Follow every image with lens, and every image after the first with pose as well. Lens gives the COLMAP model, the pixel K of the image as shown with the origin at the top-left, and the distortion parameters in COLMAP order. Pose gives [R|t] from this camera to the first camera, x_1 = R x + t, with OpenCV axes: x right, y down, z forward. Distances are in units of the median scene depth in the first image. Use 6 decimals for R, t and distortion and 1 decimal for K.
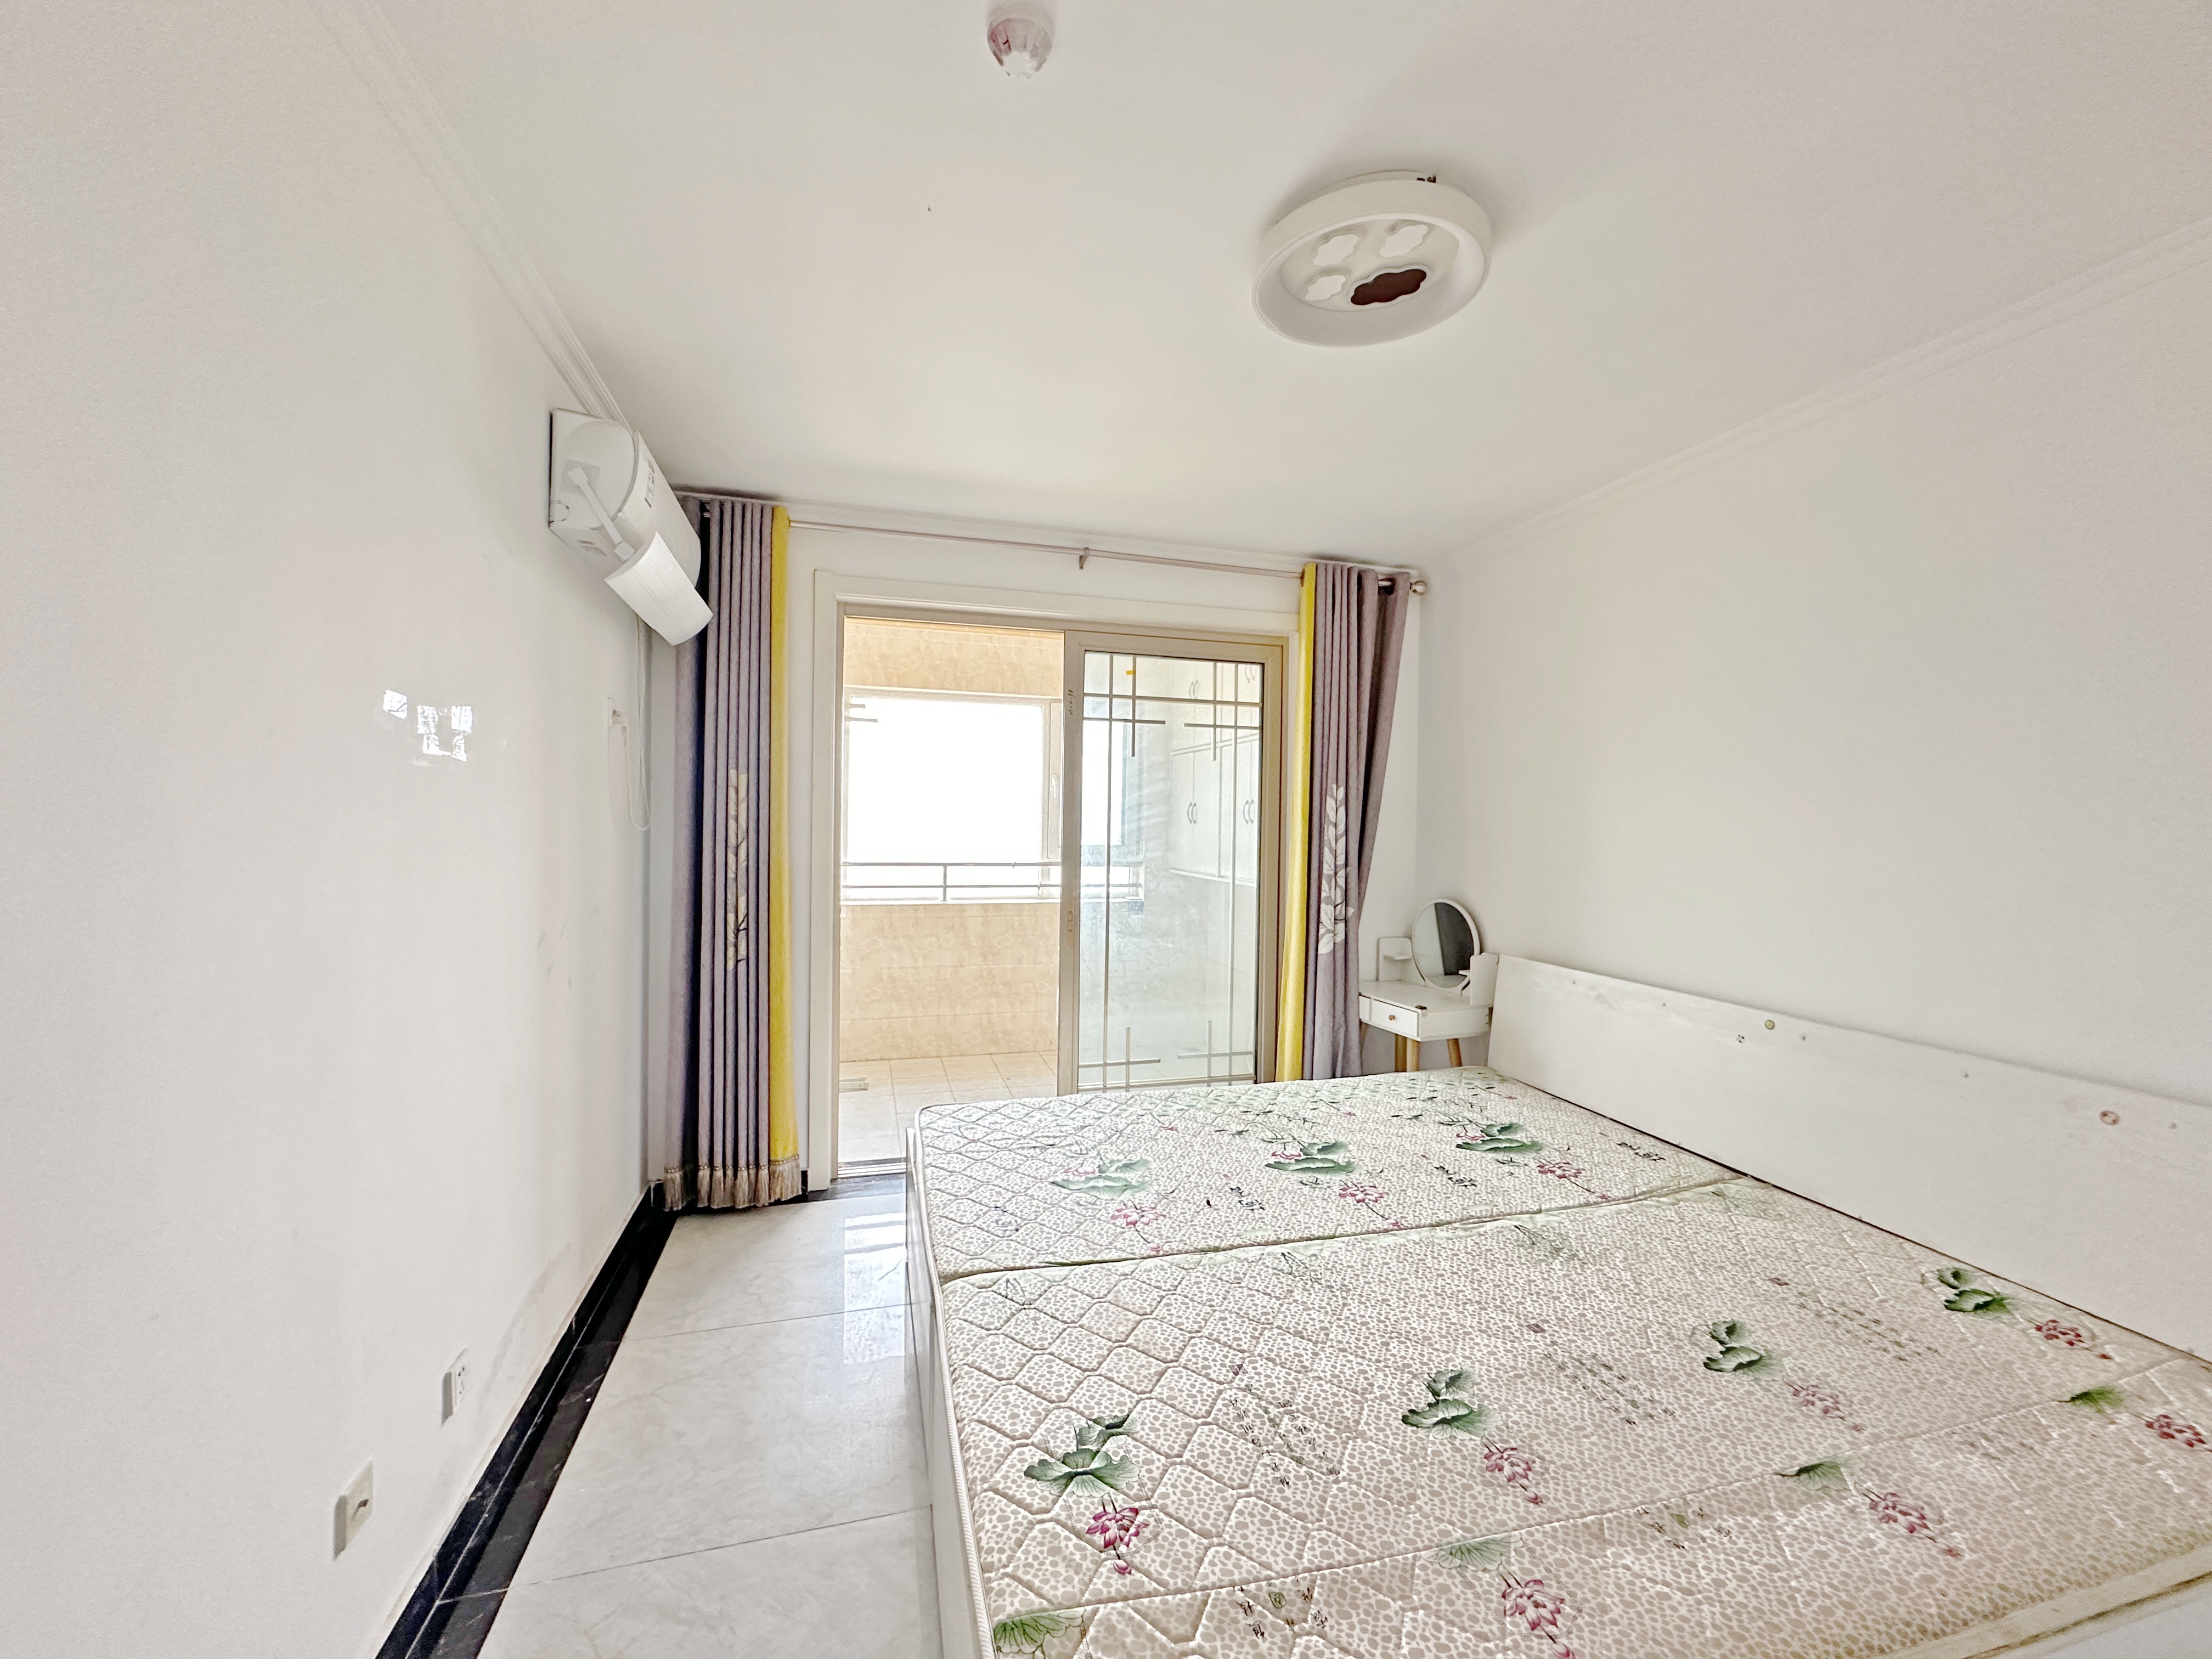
lens RADIAL K [[881.3, 0, 1113.0], [0, 881.3, 831.8], [0, 0, 1]] dist [0.002715, 0.000076]
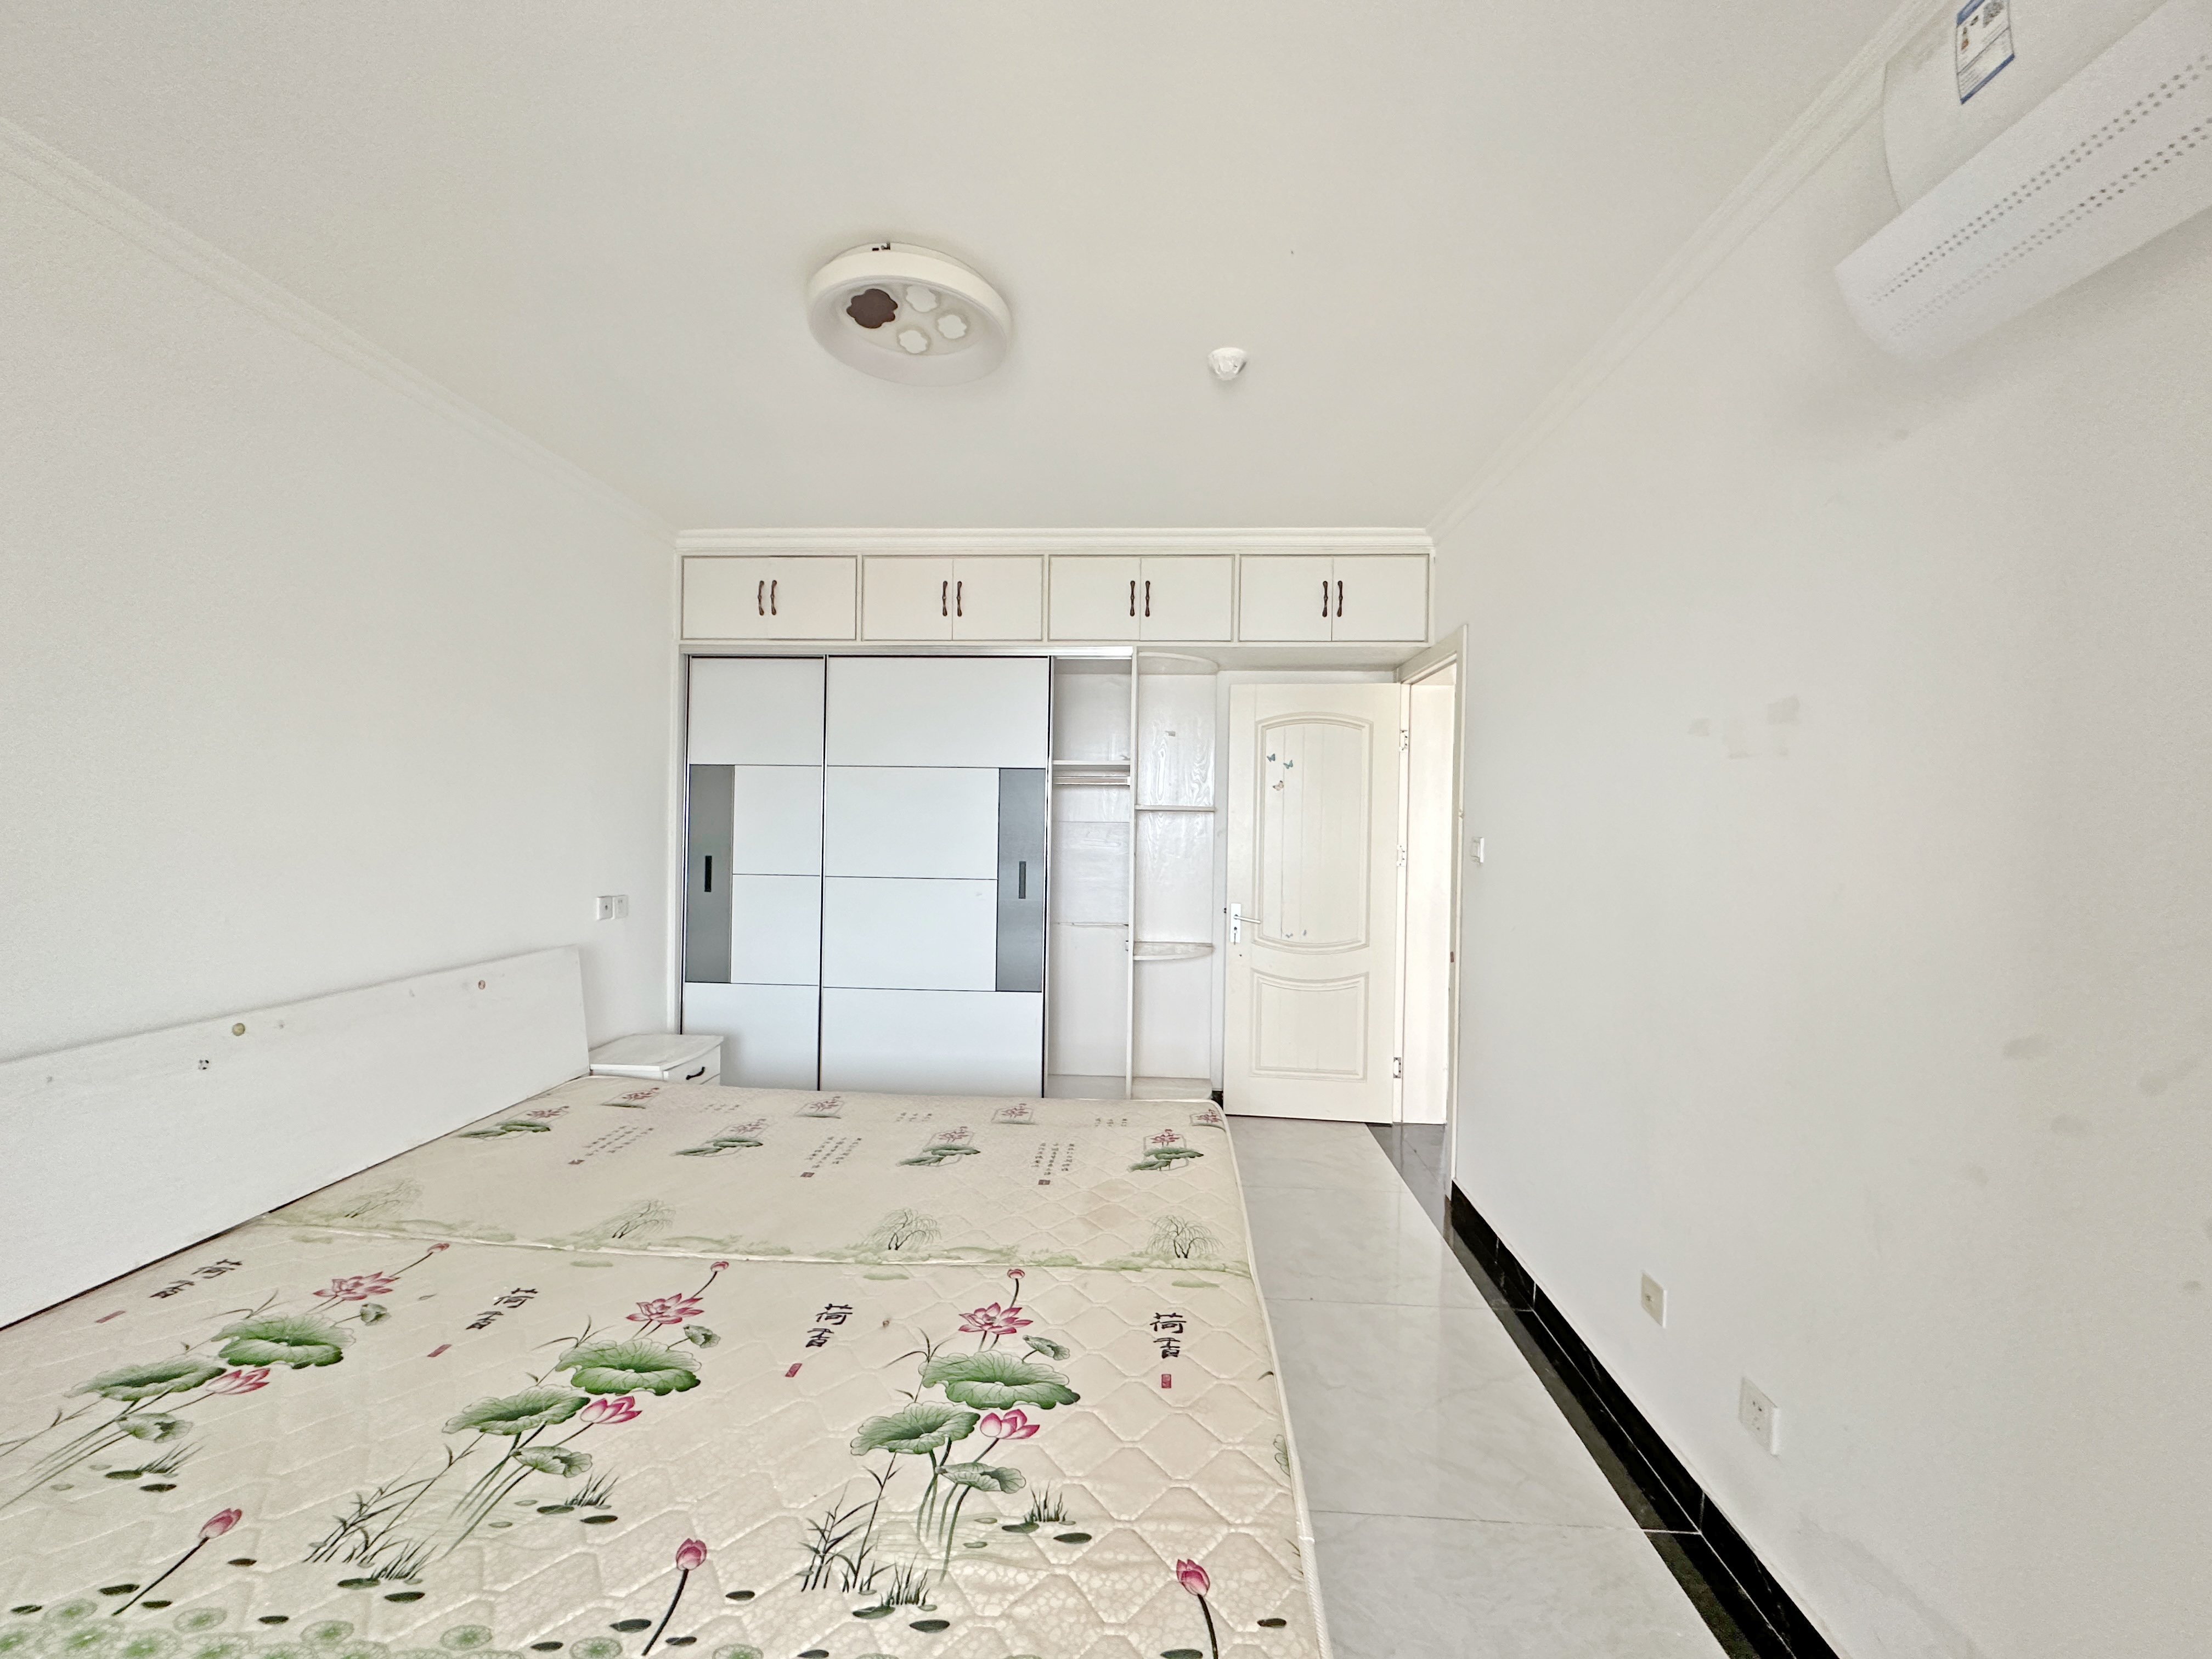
lens RADIAL K [[881.3, 0, 1109.5], [0, 881.3, 823.0], [0, 0, 1]] dist [0.002715, 0.000076]
pose [[-0.943020, -0.031038, 0.331285, -0.339725], [-0.025050, 0.999437, 0.022332, -0.011098], [-0.331792, 0.012760, -0.943266, 1.883032]]
